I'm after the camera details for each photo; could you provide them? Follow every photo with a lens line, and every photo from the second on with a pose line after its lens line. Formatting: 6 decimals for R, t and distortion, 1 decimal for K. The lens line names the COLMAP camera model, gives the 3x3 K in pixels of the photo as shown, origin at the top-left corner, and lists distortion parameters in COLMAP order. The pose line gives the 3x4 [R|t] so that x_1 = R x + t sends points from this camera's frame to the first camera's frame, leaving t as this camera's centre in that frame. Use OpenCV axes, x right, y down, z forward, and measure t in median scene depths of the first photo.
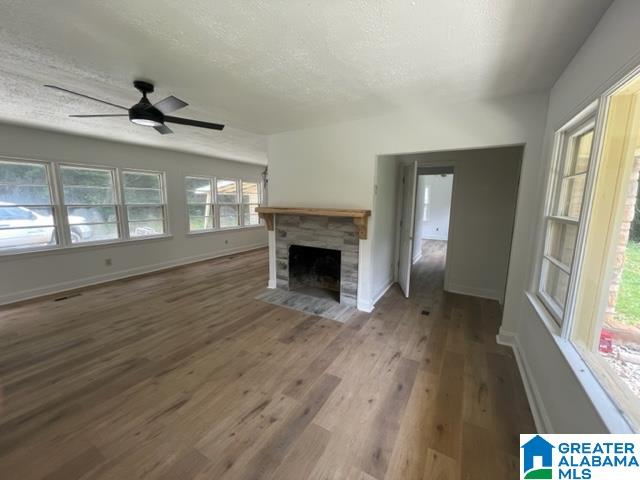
lens RADIAL K [[260.7, 0, 320.0], [0, 260.7, 240.0], [0, 0, 1]] dist [-0.004004, 0.000050]
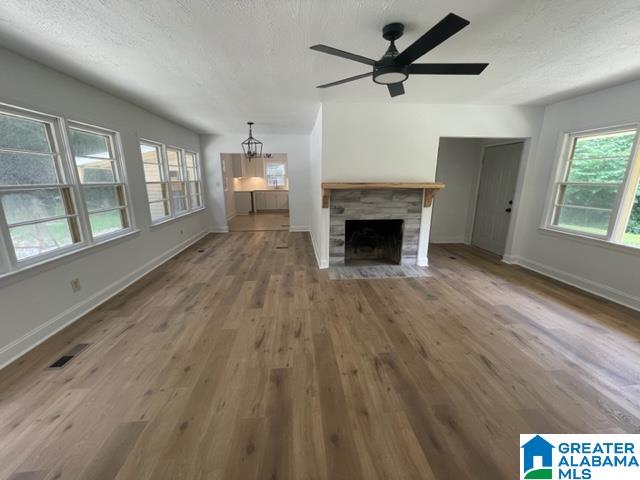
lens RADIAL K [[260.7, 0, 320.0], [0, 260.7, 240.0], [0, 0, 1]] dist [-0.004004, 0.000050]
pose [[0.813973, -0.145208, 0.562461, -0.868489], [0.096535, 0.988603, 0.115521, -0.036829], [-0.572825, -0.039734, 0.818714, 0.268892]]
